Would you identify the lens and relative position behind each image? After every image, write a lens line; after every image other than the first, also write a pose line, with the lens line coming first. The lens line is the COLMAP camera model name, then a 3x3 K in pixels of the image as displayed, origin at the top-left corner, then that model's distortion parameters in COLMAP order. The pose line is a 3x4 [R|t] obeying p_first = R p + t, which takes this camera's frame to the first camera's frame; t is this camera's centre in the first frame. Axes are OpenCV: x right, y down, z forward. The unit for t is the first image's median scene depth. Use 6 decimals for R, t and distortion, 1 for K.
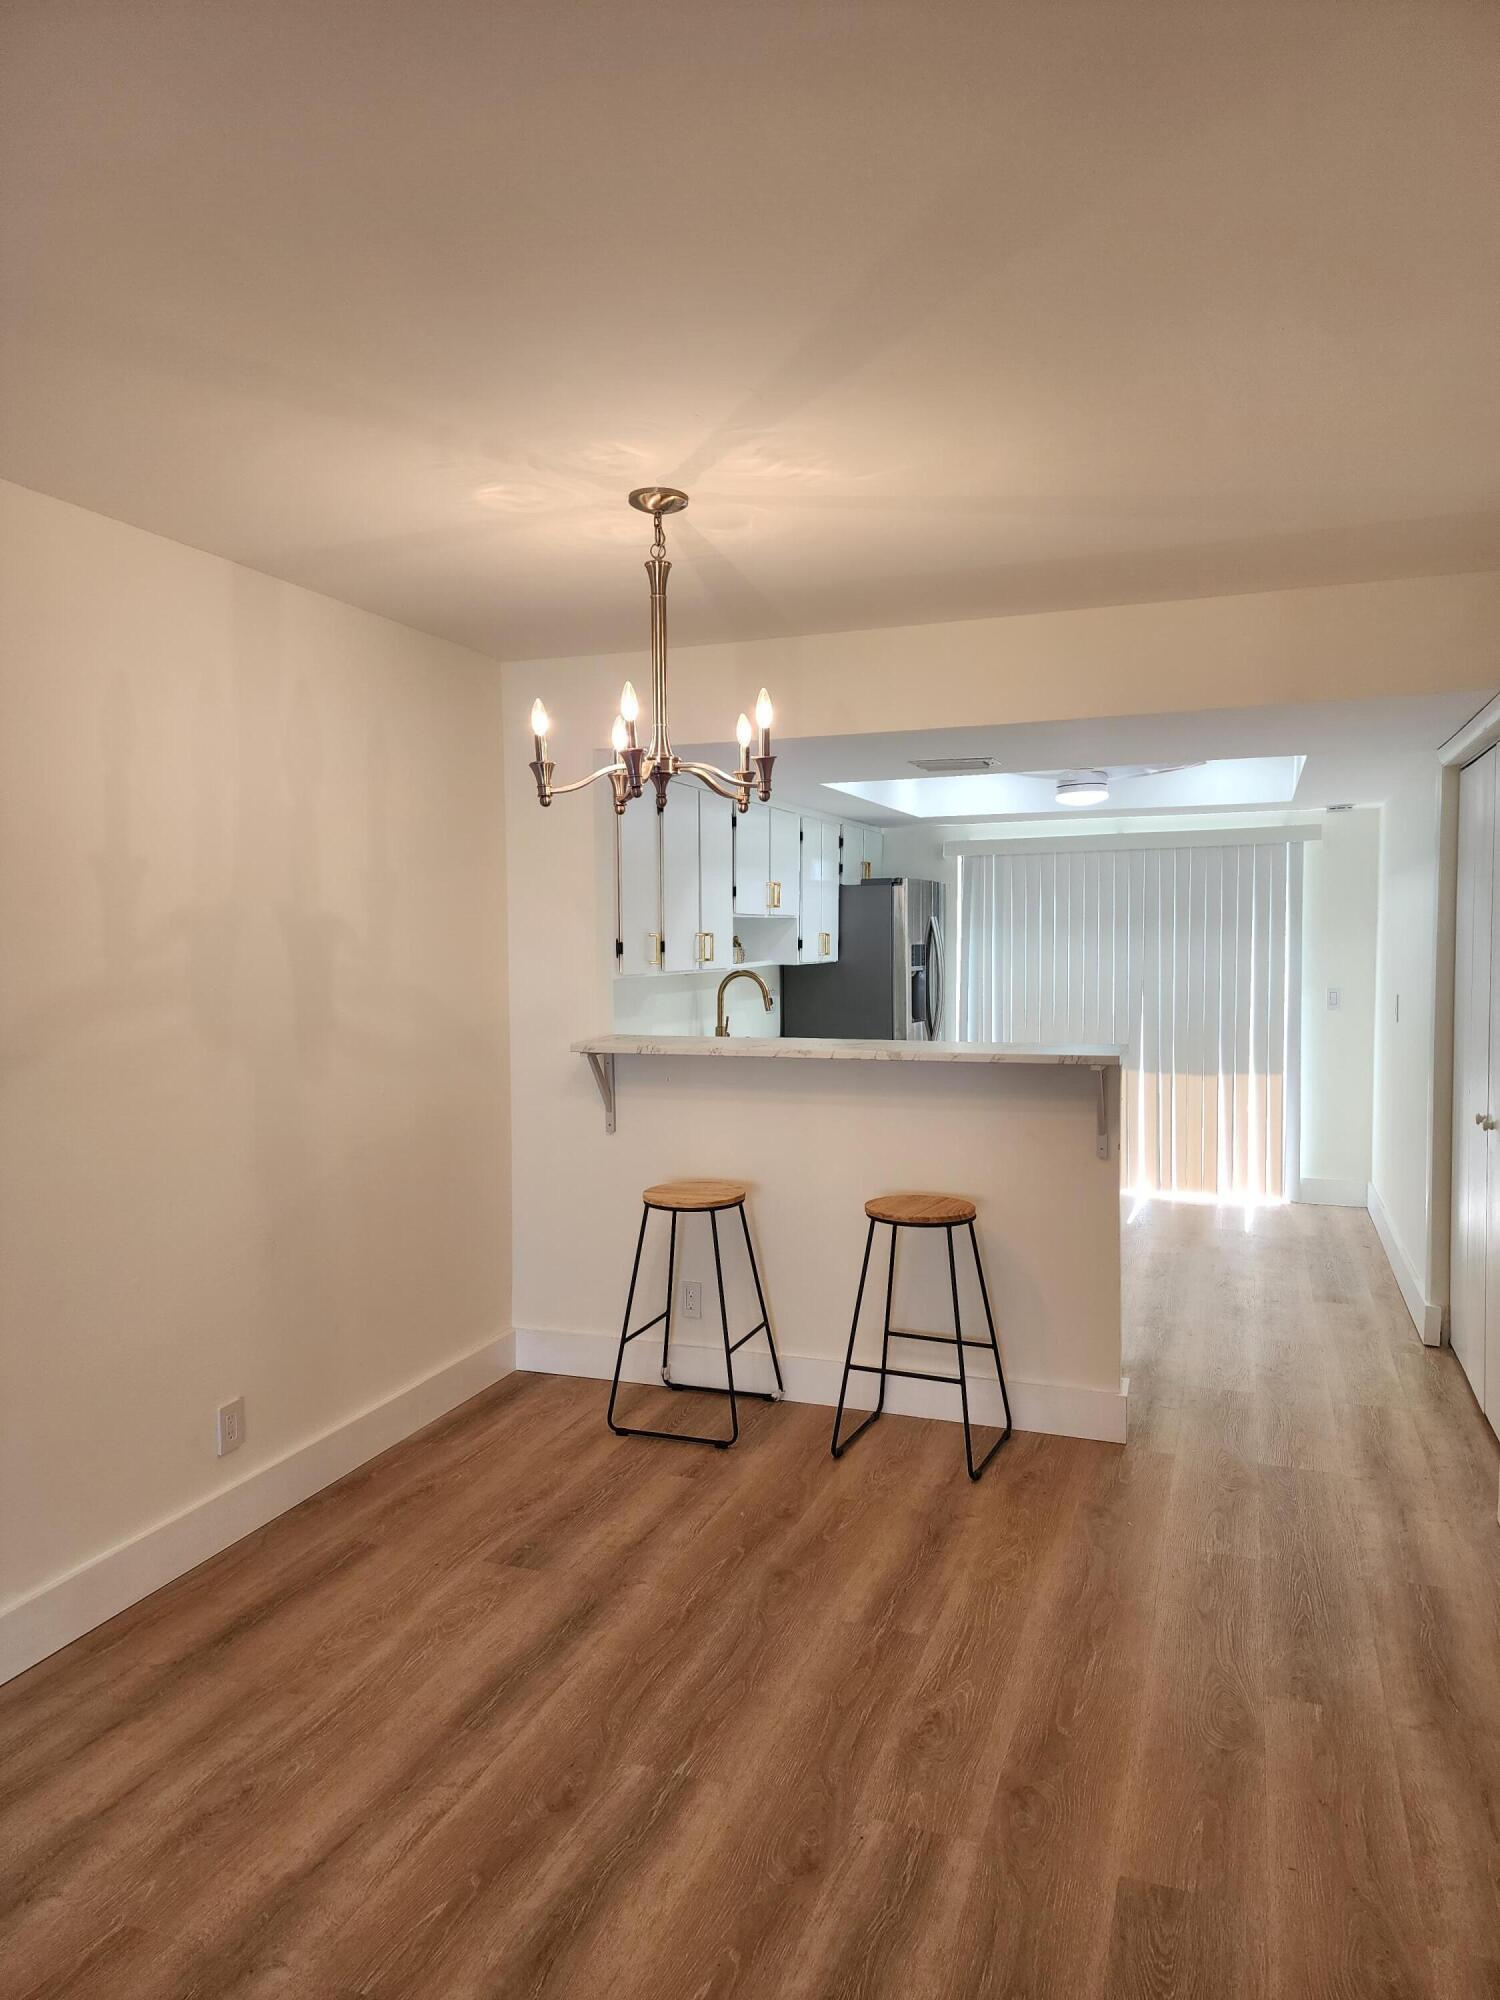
lens RADIAL K [[1346.0, 0, 741.0], [0, 1346.0, 1000.9], [0, 0, 1]] dist [0.102375, -0.082494]
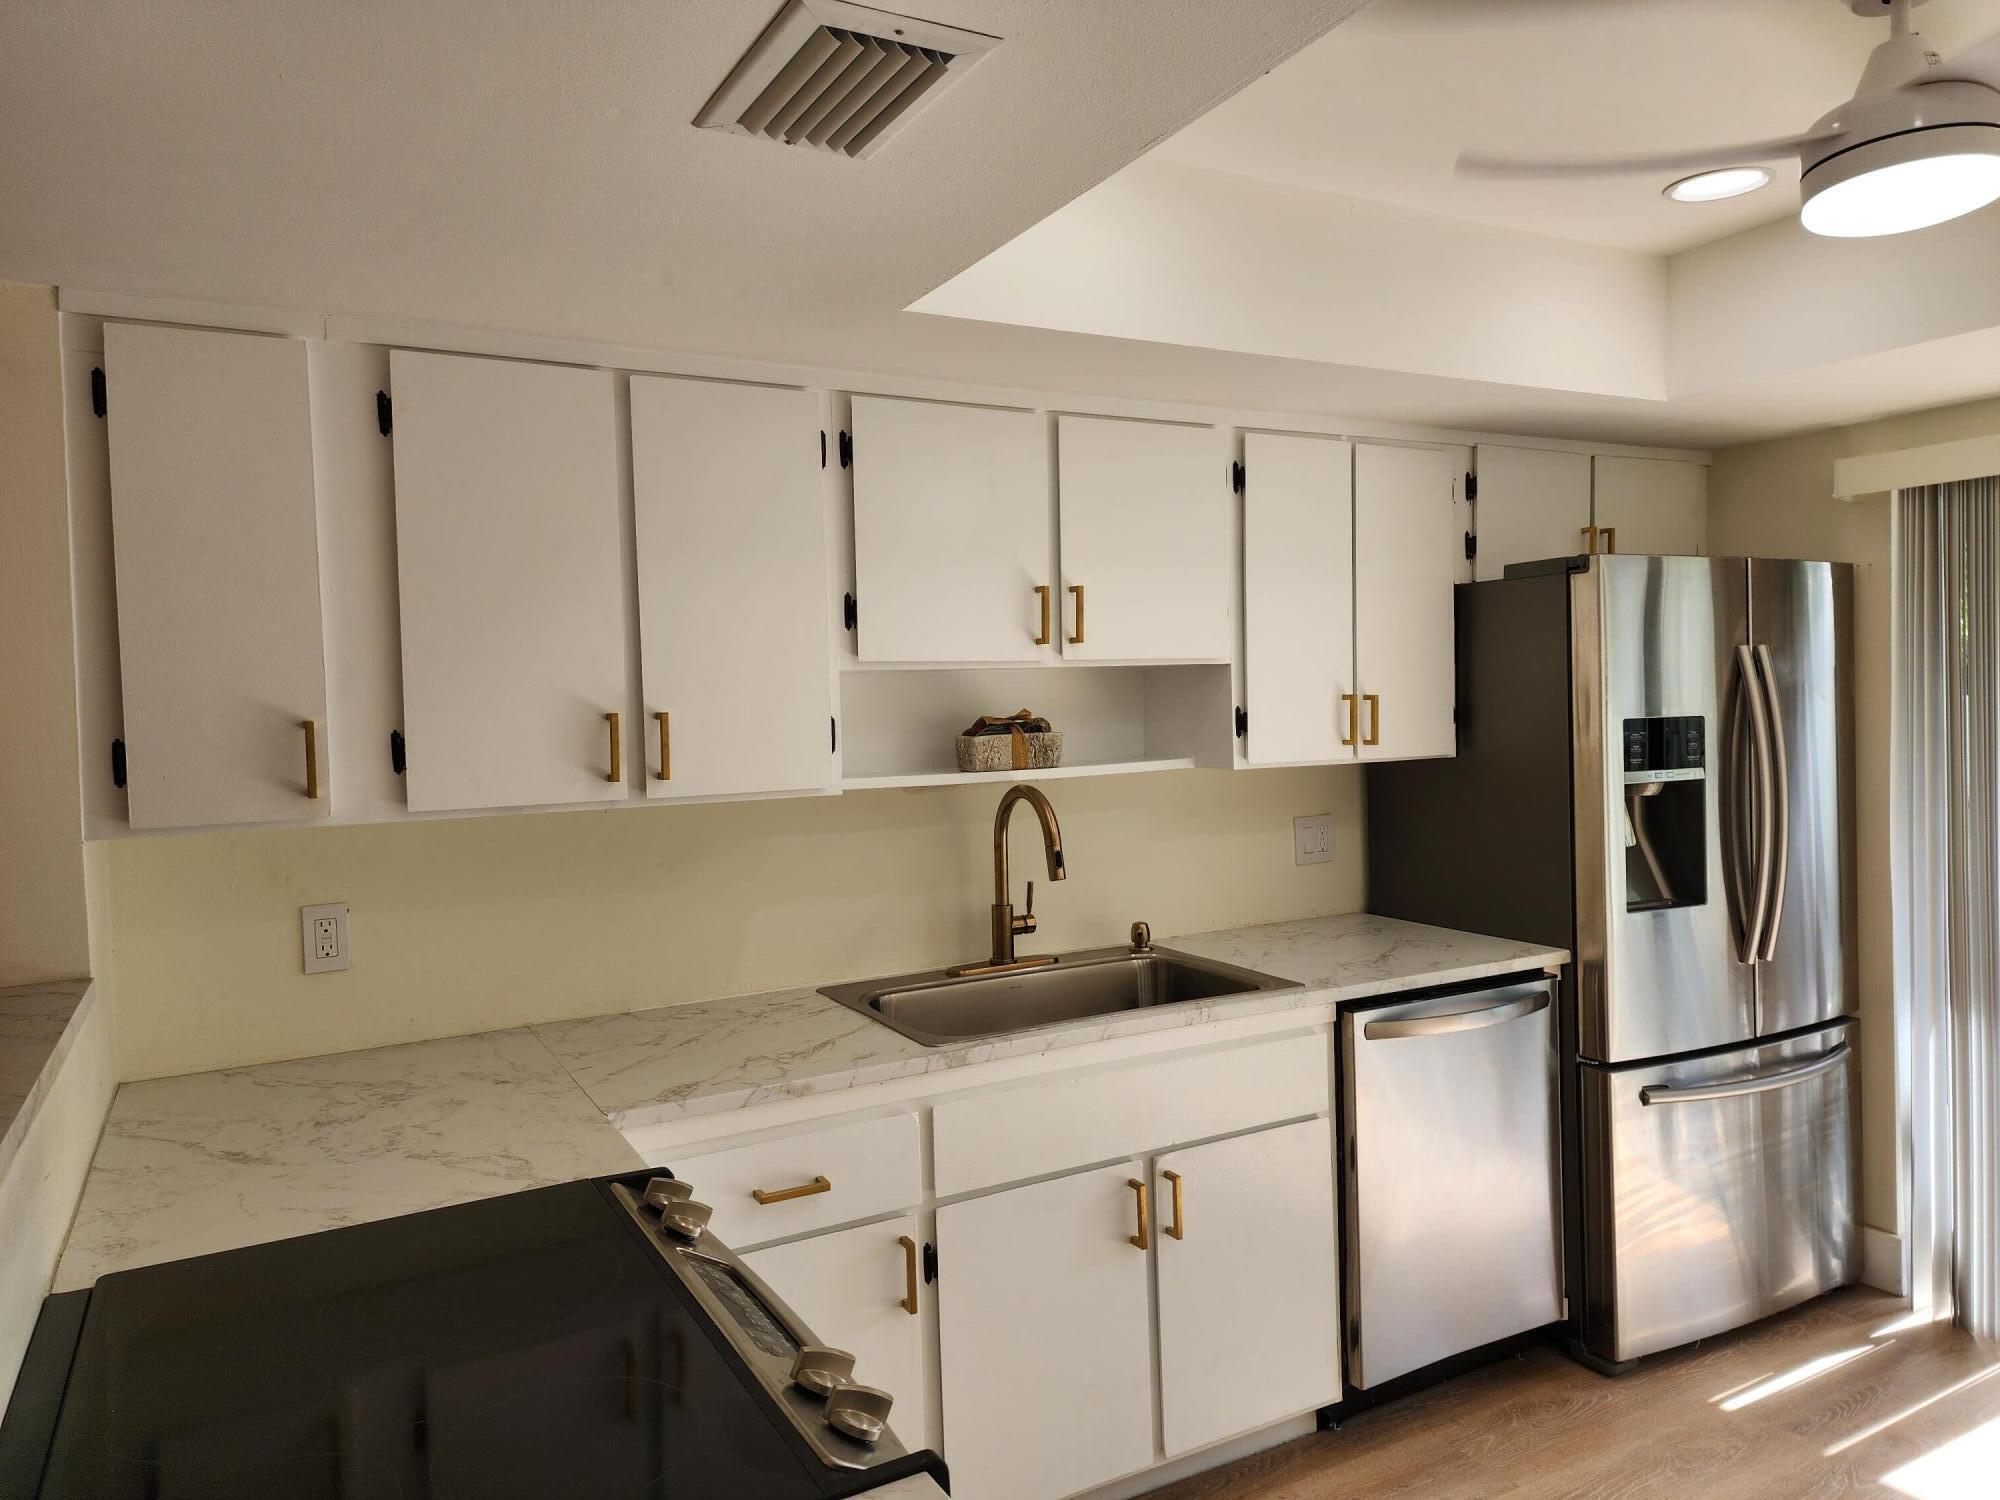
lens RADIAL K [[1346.0, 0, 989.6], [0, 1346.0, 748.5], [0, 0, 1]] dist [0.102375, -0.082494]
pose [[0.758770, 0.001126, -0.651358, 0.276756], [-0.007443, 0.999948, -0.006942, -0.030624], [0.651316, 0.010115, 0.758739, 0.627619]]
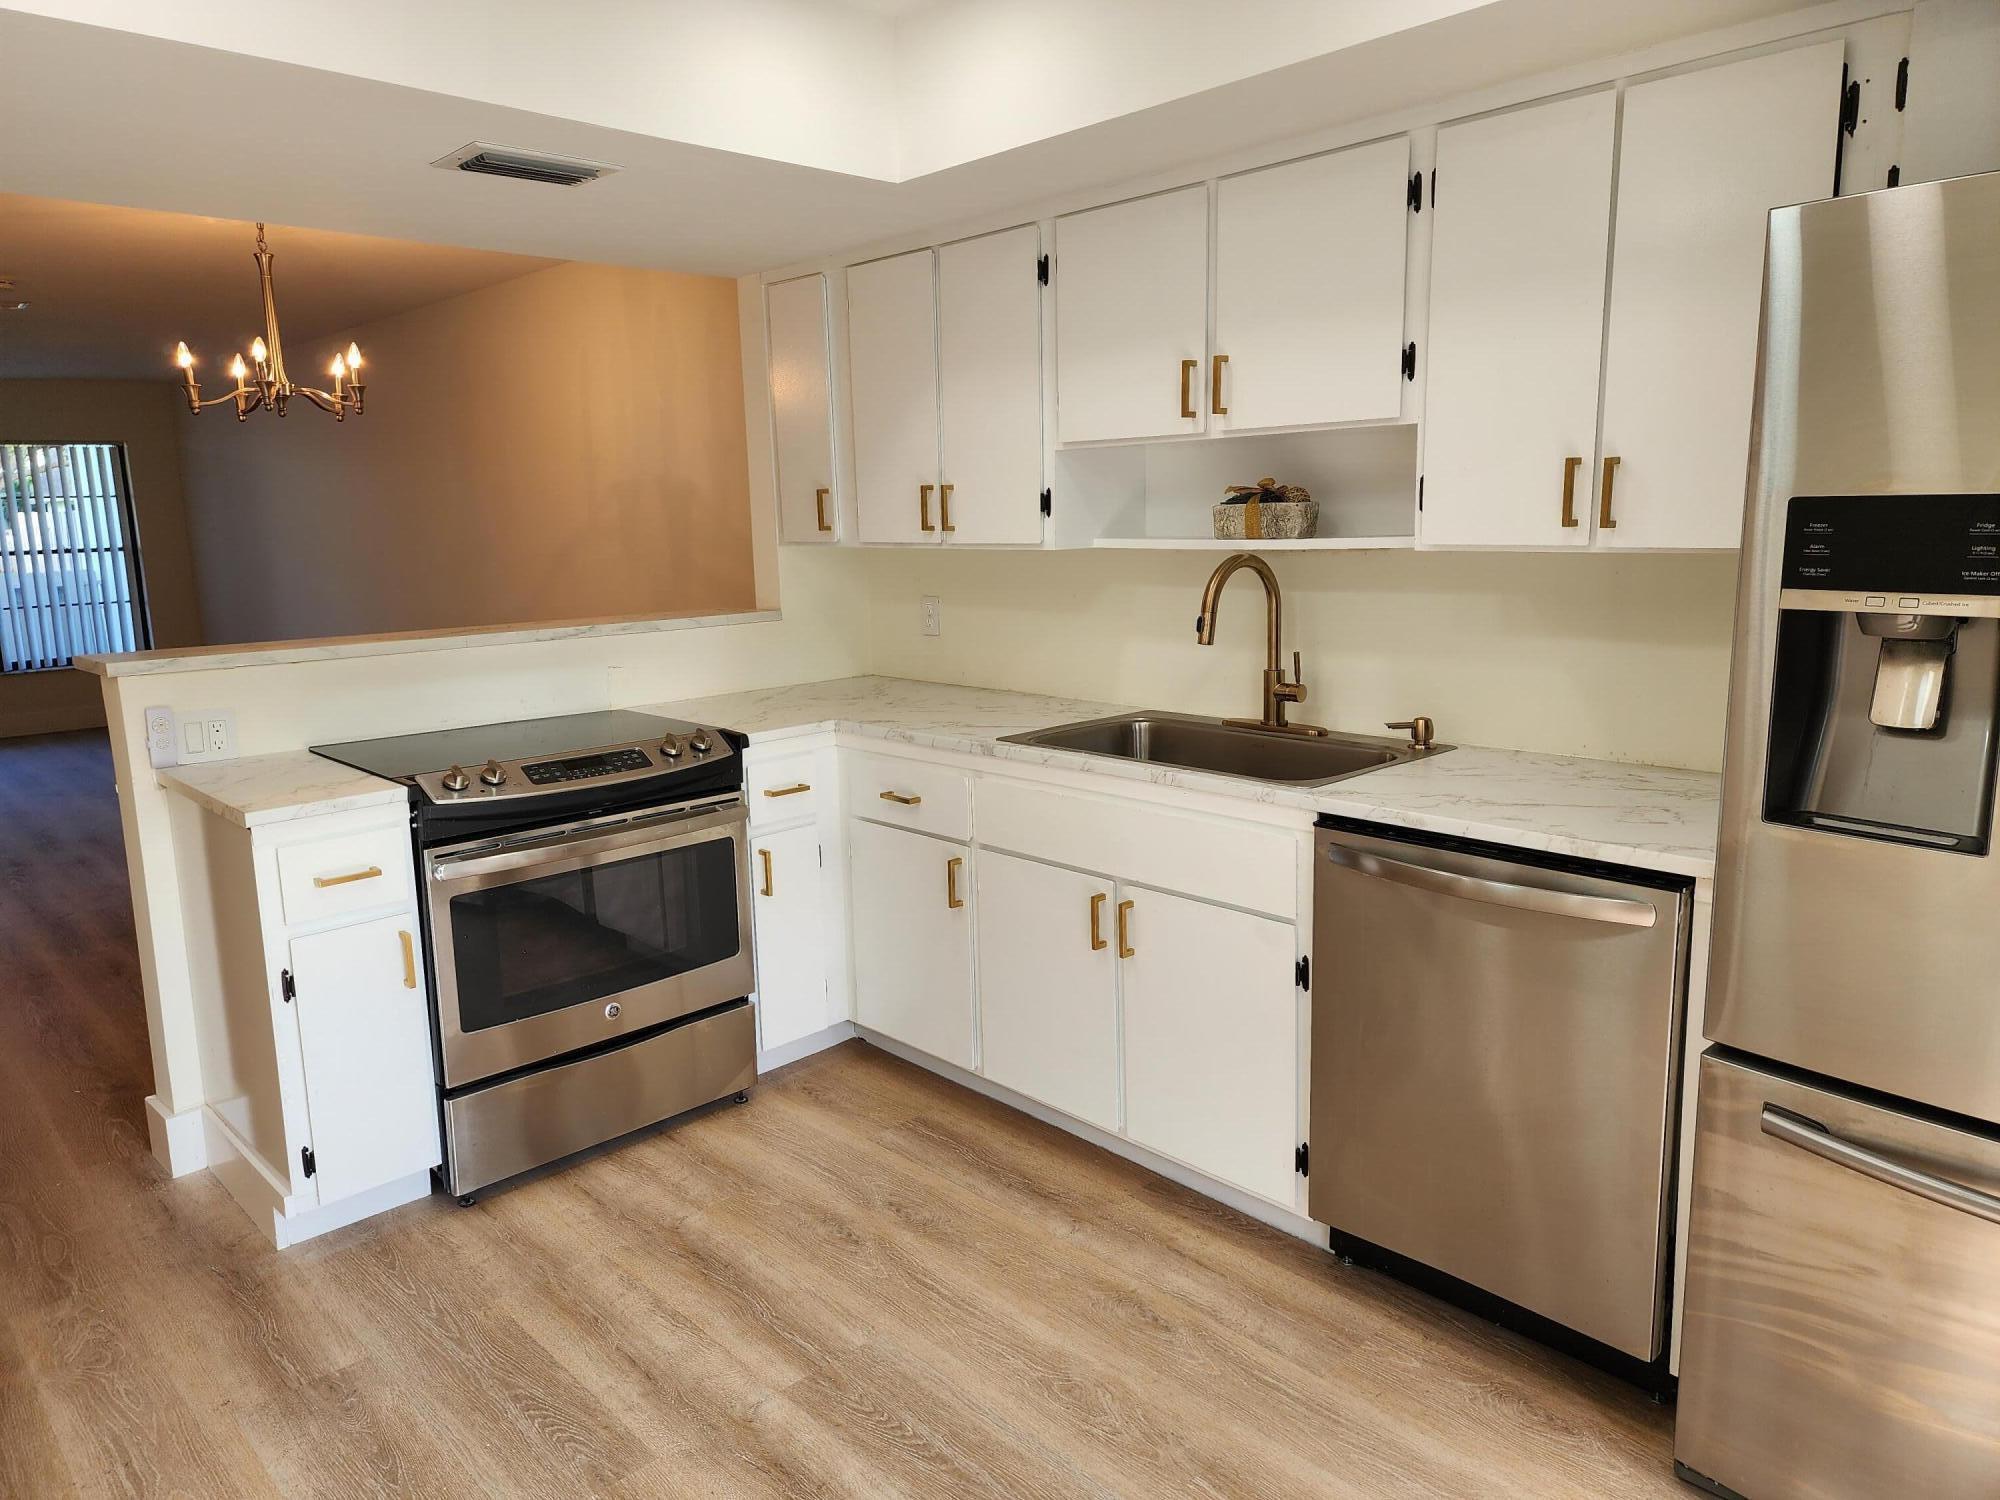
lens RADIAL K [[1346.0, 0, 989.6], [0, 1346.0, 748.5], [0, 0, 1]] dist [0.102375, -0.082494]
pose [[-0.441982, 0.167251, -0.881294, 0.428629], [-0.029309, 0.979247, 0.200539, -0.044351], [0.896545, 0.114464, -0.427908, 1.025892]]
